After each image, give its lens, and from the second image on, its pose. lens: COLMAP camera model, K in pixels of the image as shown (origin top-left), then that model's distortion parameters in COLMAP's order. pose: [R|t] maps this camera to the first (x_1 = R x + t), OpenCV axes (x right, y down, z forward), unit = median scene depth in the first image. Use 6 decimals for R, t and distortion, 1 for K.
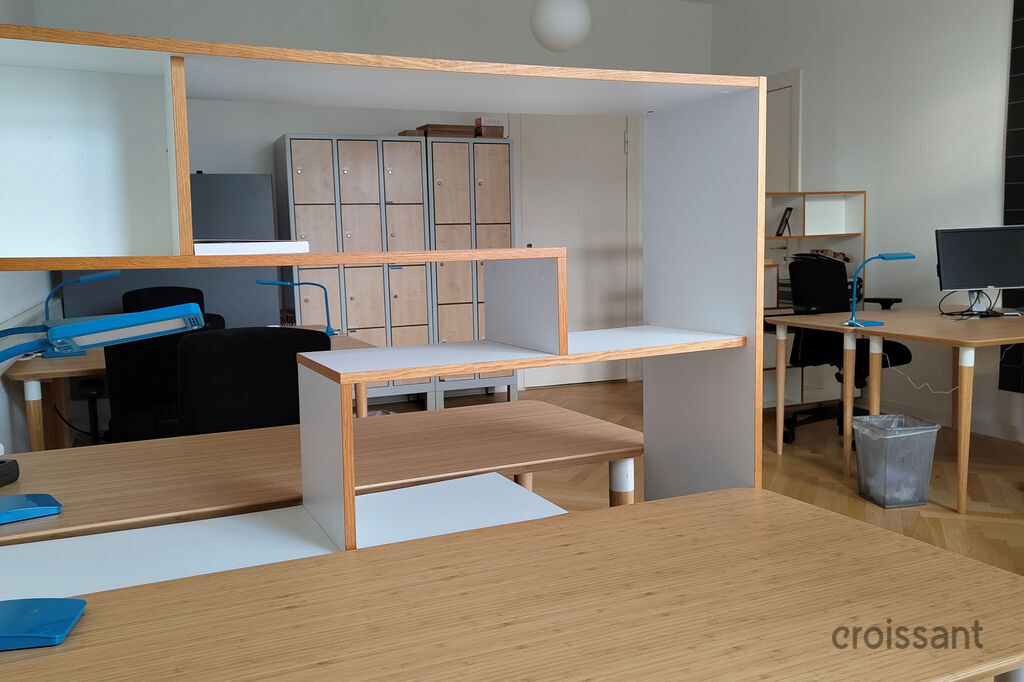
lens RADIAL K [[888.2, 0, 530.3], [0, 888.2, 339.4], [0, 0, 1]] dist [0.001332, 0.005215]
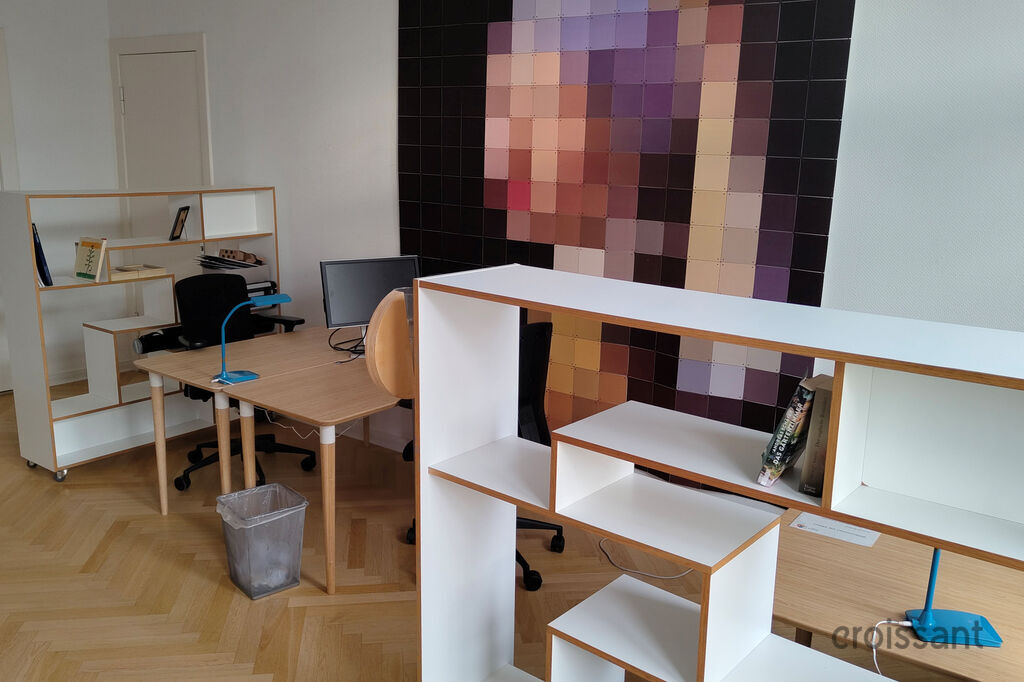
lens RADIAL K [[888.2, 0, 530.3], [0, 888.2, 339.4], [0, 0, 1]] dist [0.001332, 0.005215]
pose [[0.864360, -0.068121, 0.498238, 0.177107], [0.011318, 0.993167, 0.116155, -0.145308], [-0.502746, -0.094760, 0.859225, 0.090990]]
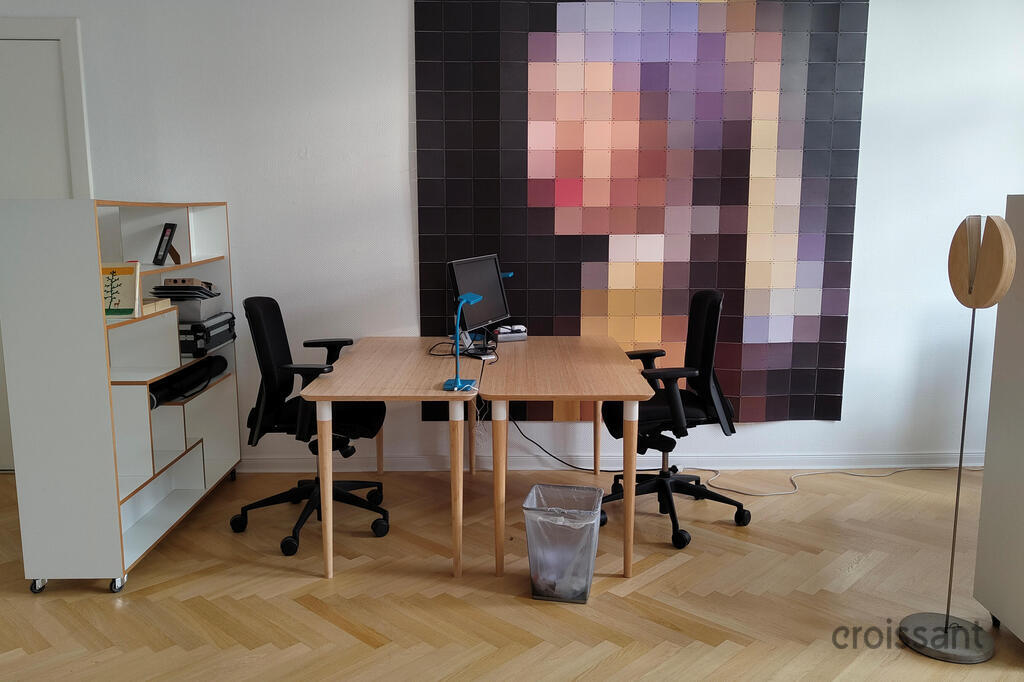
lens RADIAL K [[837.9, 0, 512.1], [0, 837.9, 329.9], [0, 0, 1]] dist [-0.000269, 0.003726]
pose [[0.379457, -0.112927, 0.918292, -0.276005], [0.094416, 0.992068, 0.082985, -0.117621], [-0.920379, 0.055212, 0.387109, 0.620286]]
